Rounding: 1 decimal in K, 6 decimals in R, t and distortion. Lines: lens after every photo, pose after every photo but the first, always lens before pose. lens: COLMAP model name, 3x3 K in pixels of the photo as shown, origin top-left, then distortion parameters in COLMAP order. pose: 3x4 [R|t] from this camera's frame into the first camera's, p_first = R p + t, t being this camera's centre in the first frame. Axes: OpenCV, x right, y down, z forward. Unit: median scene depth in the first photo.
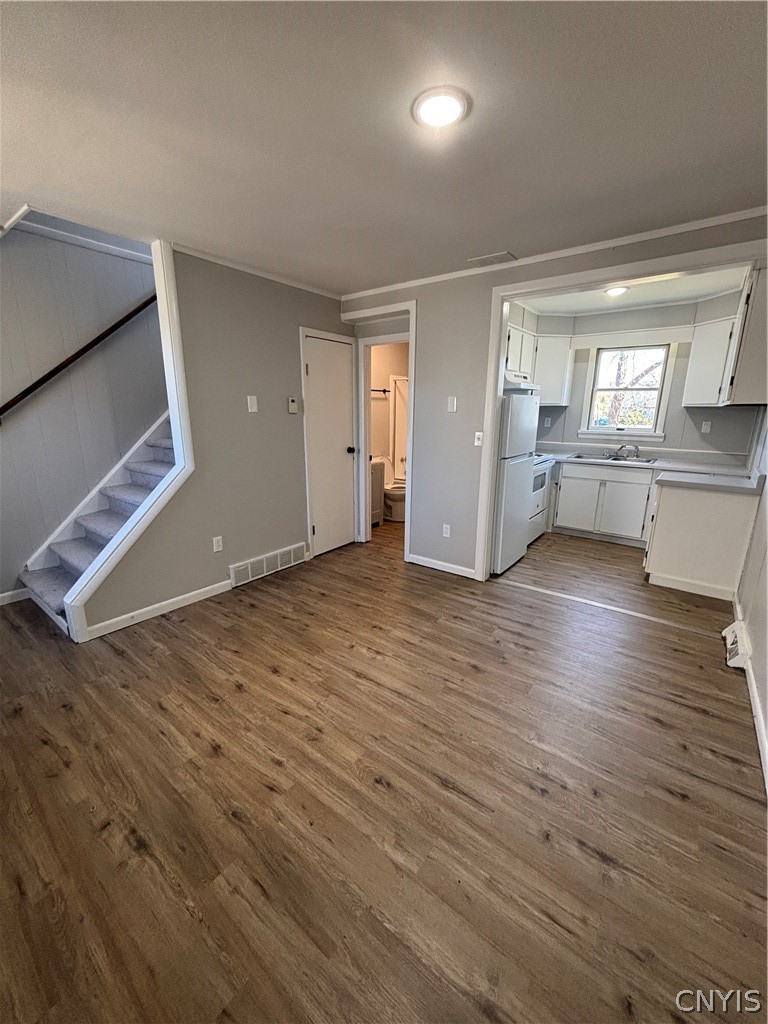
lens RADIAL K [[414.0, 0, 386.2], [0, 414.0, 512.5], [0, 0, 1]] dist [0.002716, -0.000079]
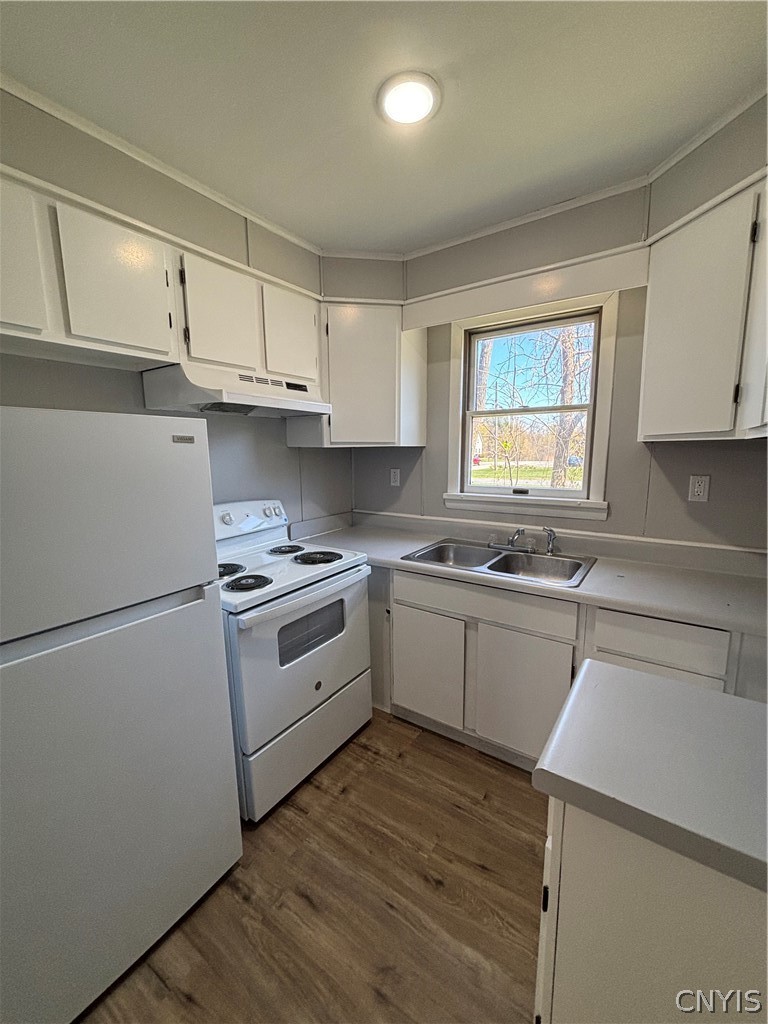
lens RADIAL K [[414.0, 0, 382.1], [0, 414.0, 514.5], [0, 0, 1]] dist [0.002716, -0.000079]
pose [[0.999151, -0.024582, 0.033053, 0.414606], [0.027713, 0.994813, -0.097875, -0.140780], [-0.030476, 0.098707, 0.994650, 0.565219]]
